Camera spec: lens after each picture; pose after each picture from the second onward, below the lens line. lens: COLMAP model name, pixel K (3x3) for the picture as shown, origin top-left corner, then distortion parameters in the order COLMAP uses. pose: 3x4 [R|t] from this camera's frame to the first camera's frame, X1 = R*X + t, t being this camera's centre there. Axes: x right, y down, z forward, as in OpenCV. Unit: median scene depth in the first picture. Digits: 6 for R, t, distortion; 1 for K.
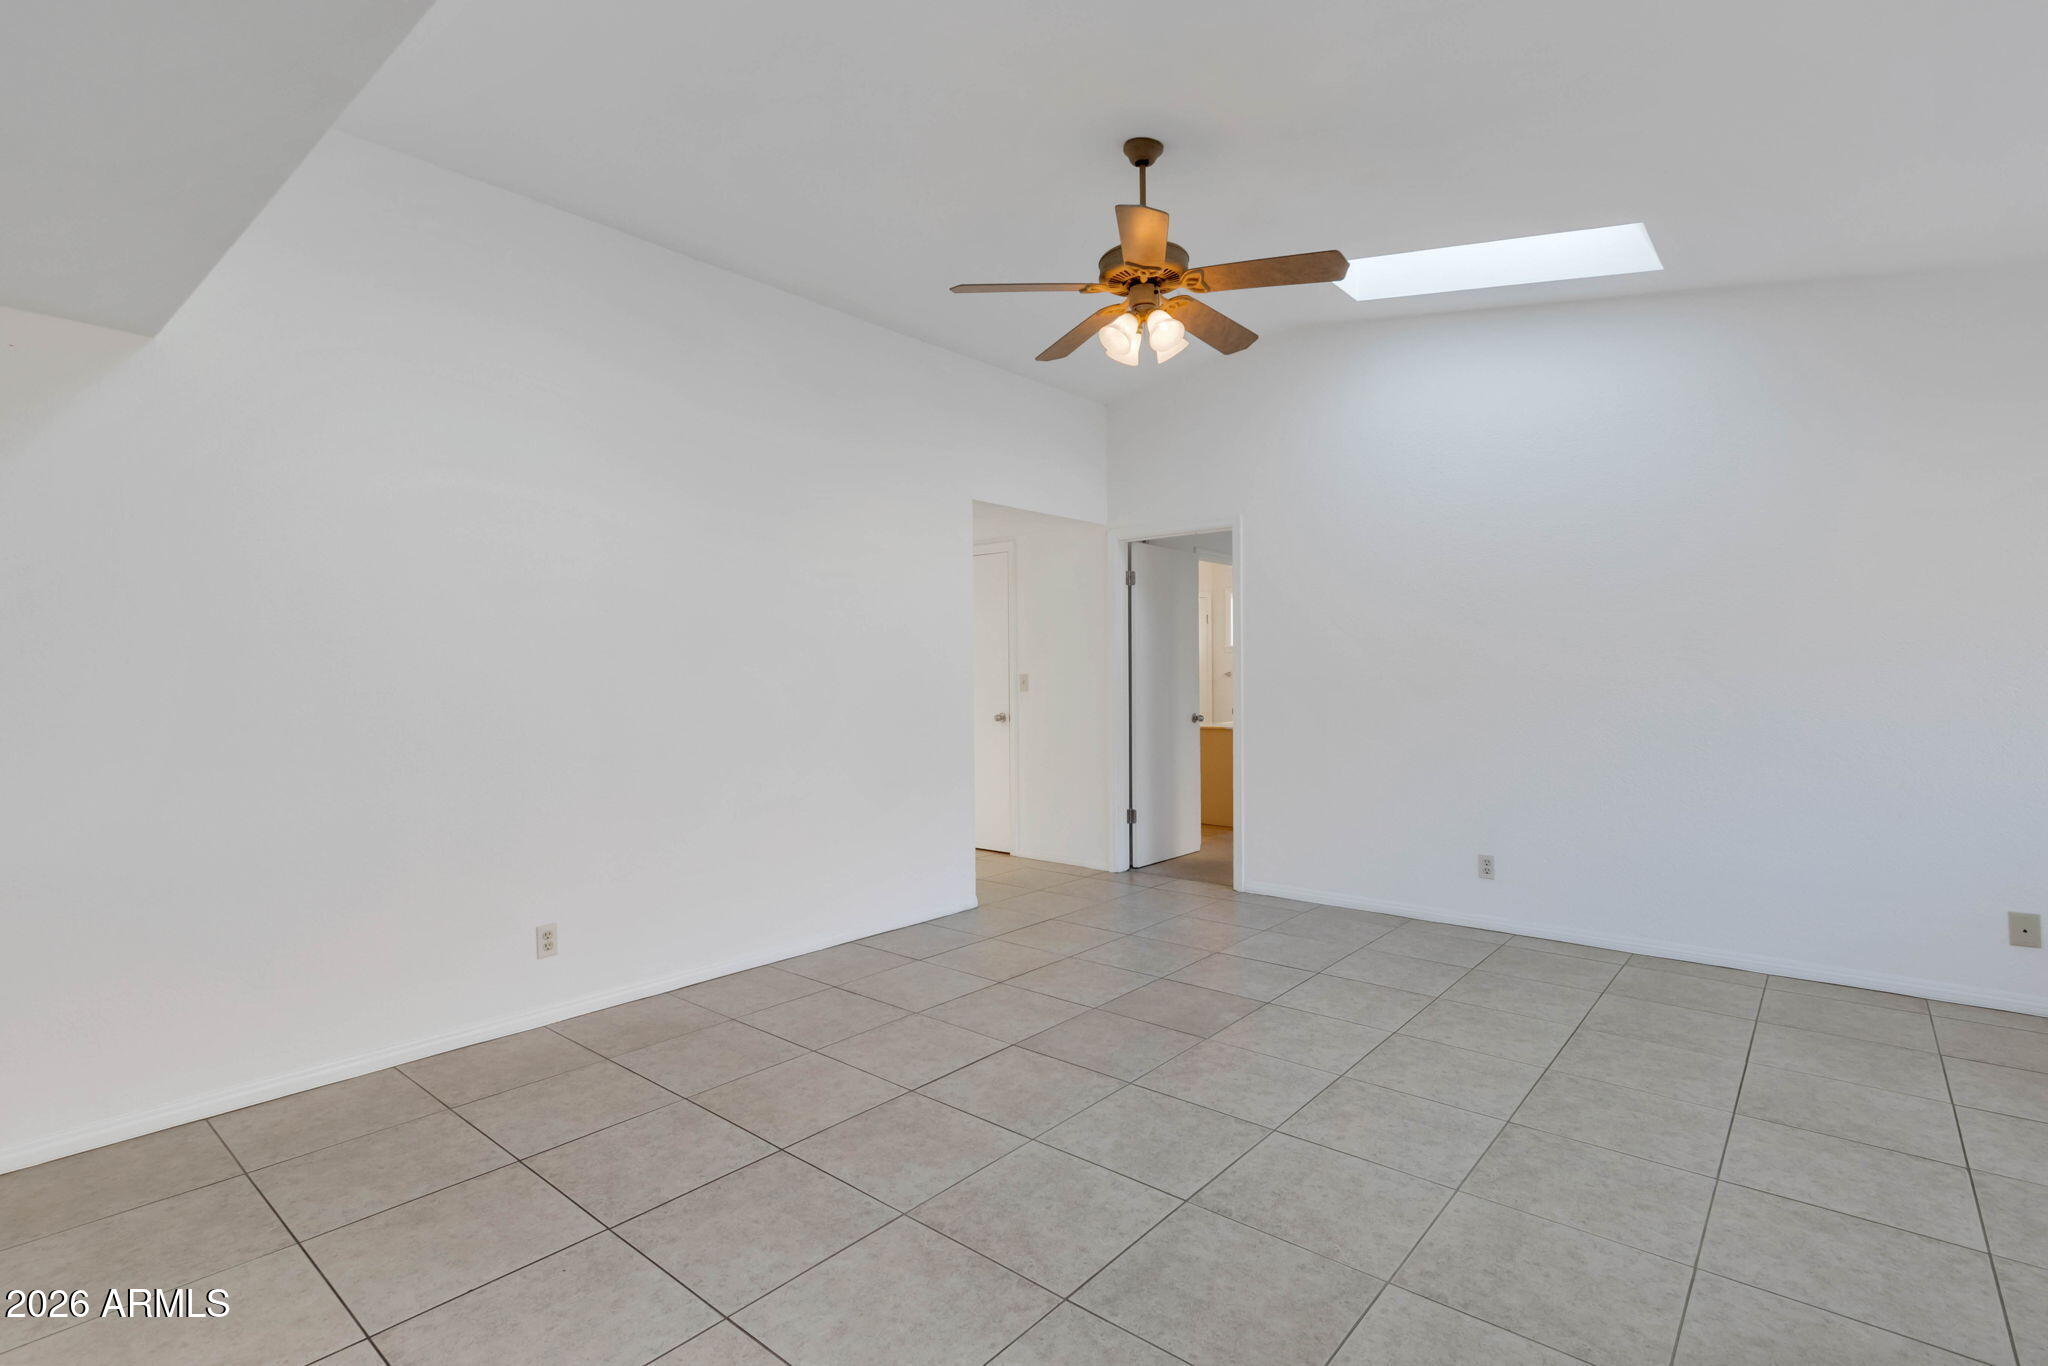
lens RADIAL K [[938.4, 0, 955.5], [0, 938.4, 676.9], [0, 0, 1]] dist [0.023373, -0.008630]
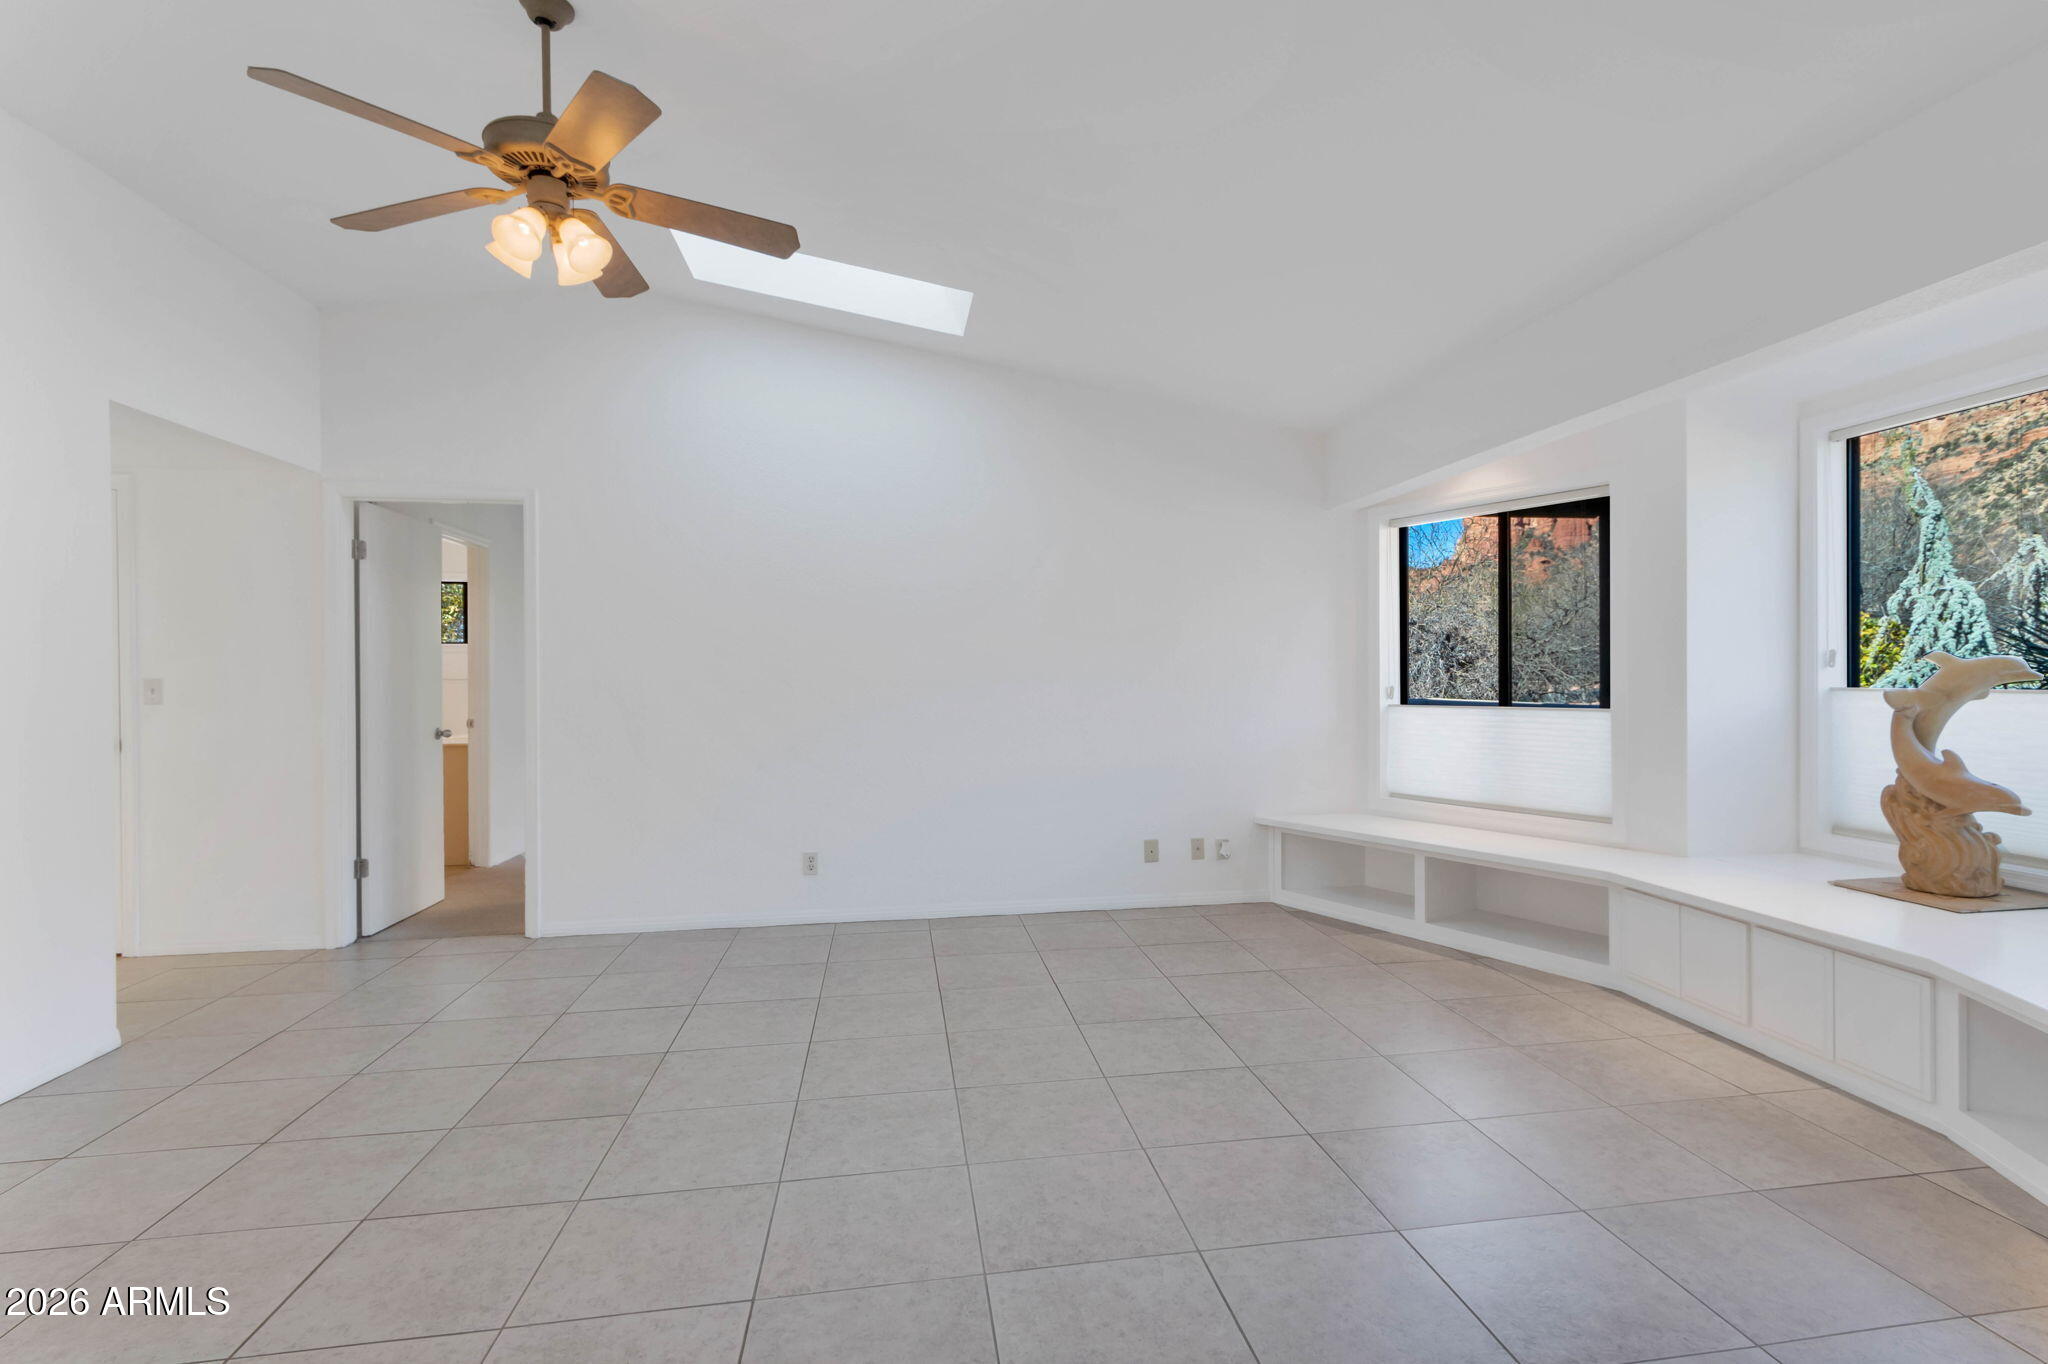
lens RADIAL K [[1004.5, 0, 1033.6], [0, 1004.5, 681.9], [0, 0, 1]] dist [0.005039, -0.000234]
pose [[0.627285, -0.002587, 0.778785, -0.199316], [0.003171, 0.999995, 0.000768, 0.002301], [-0.778783, 0.001988, 0.627290, 0.162047]]
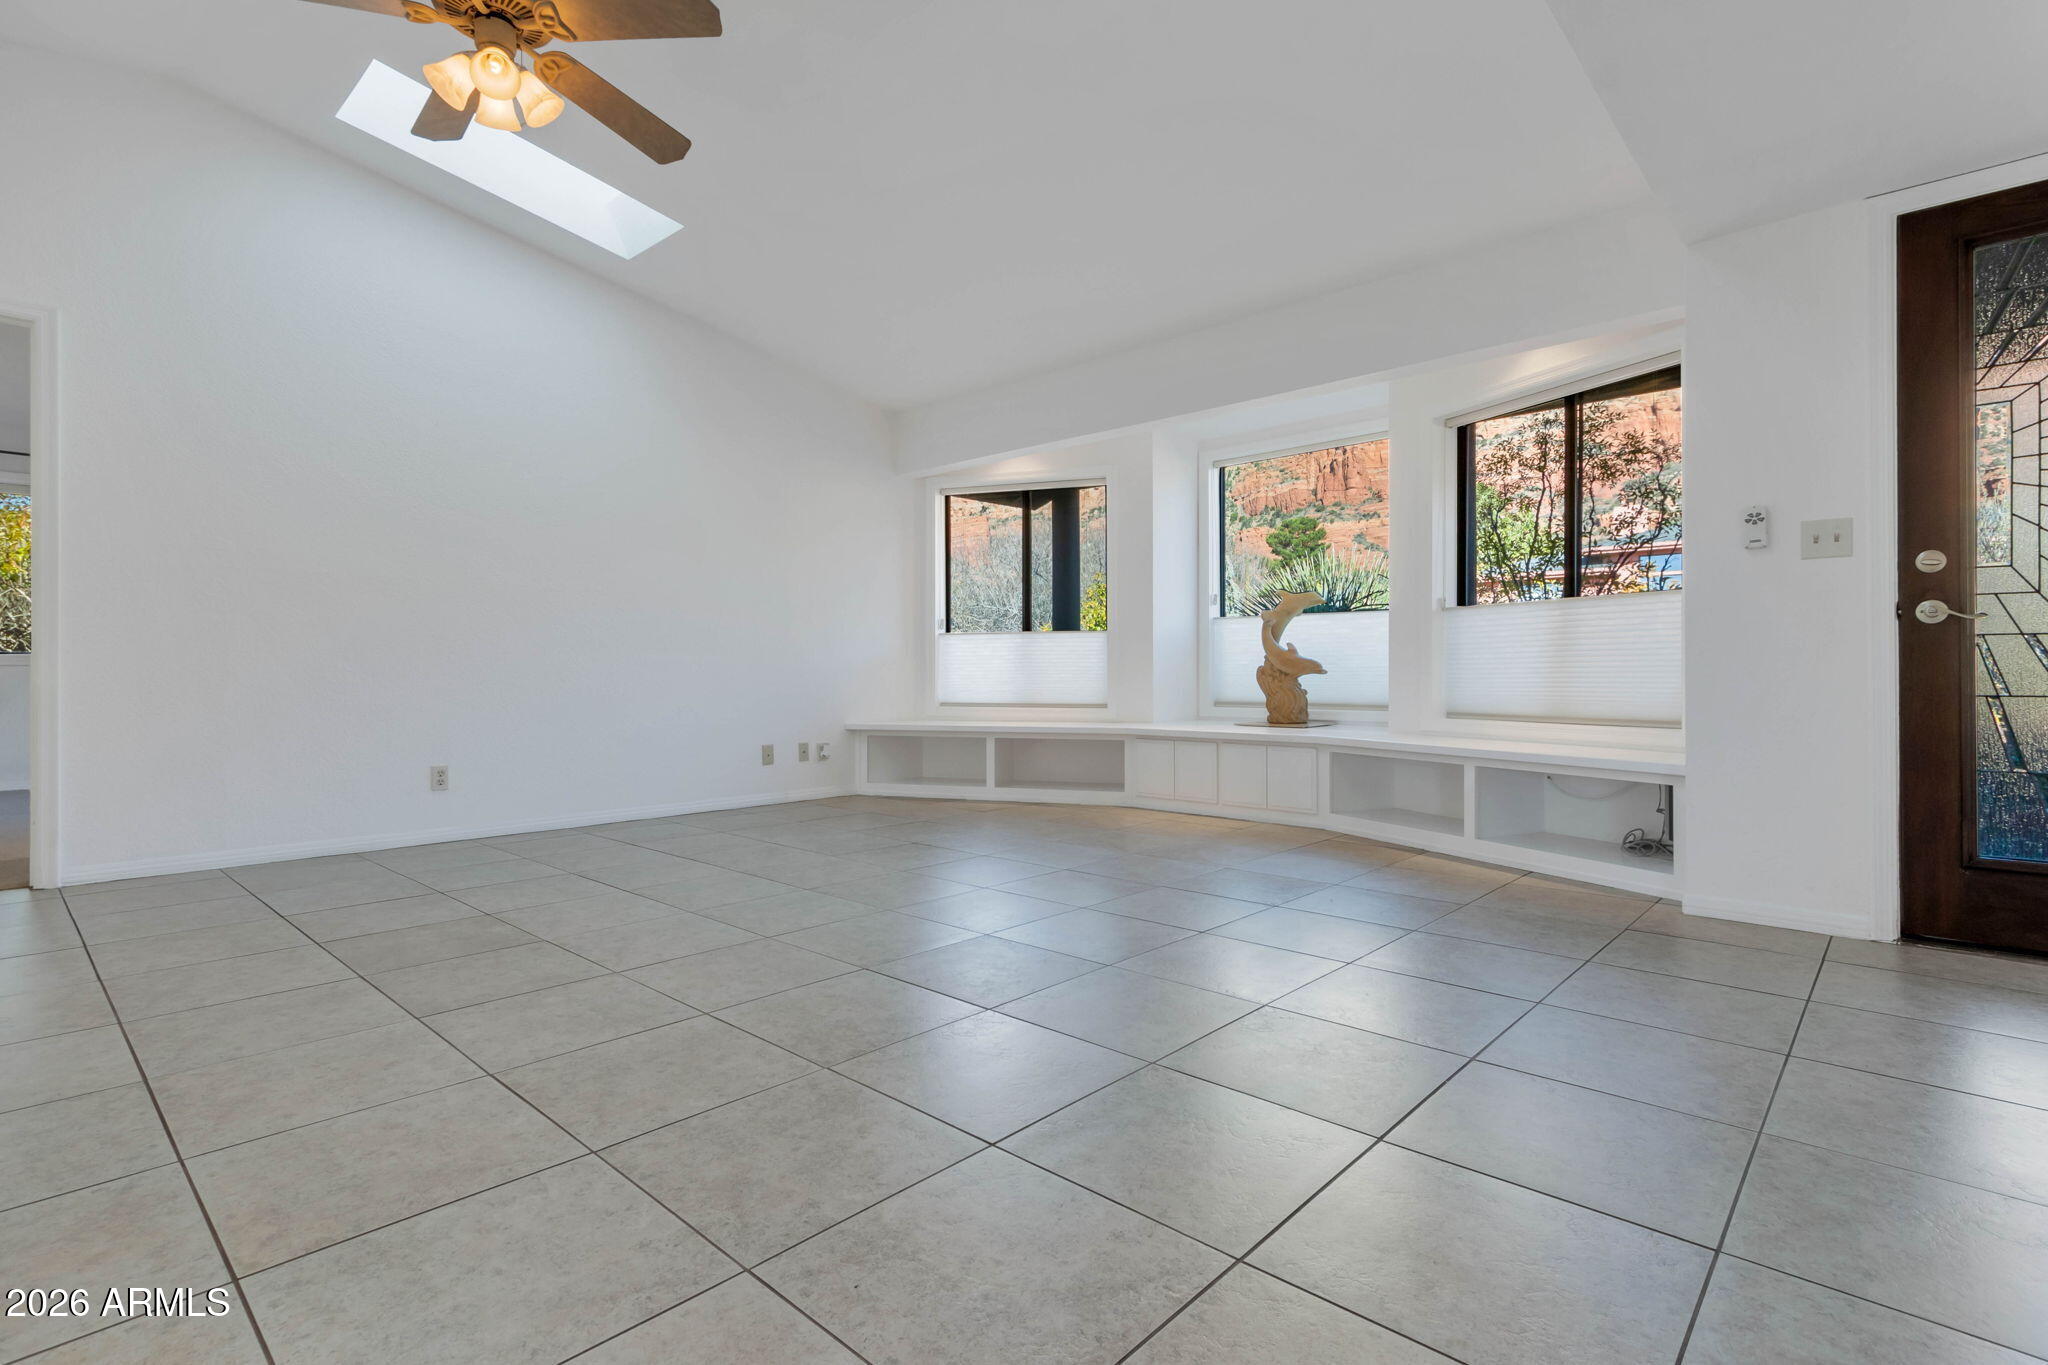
lens RADIAL K [[1004.5, 0, 1033.6], [0, 1004.5, 682.4], [0, 0, 1]] dist [0.005039, -0.000234]
pose [[0.003180, -0.000473, 0.999995, -0.649752], [0.002055, 0.999998, 0.000466, 0.143863], [-0.999993, 0.002054, 0.003181, 0.537798]]
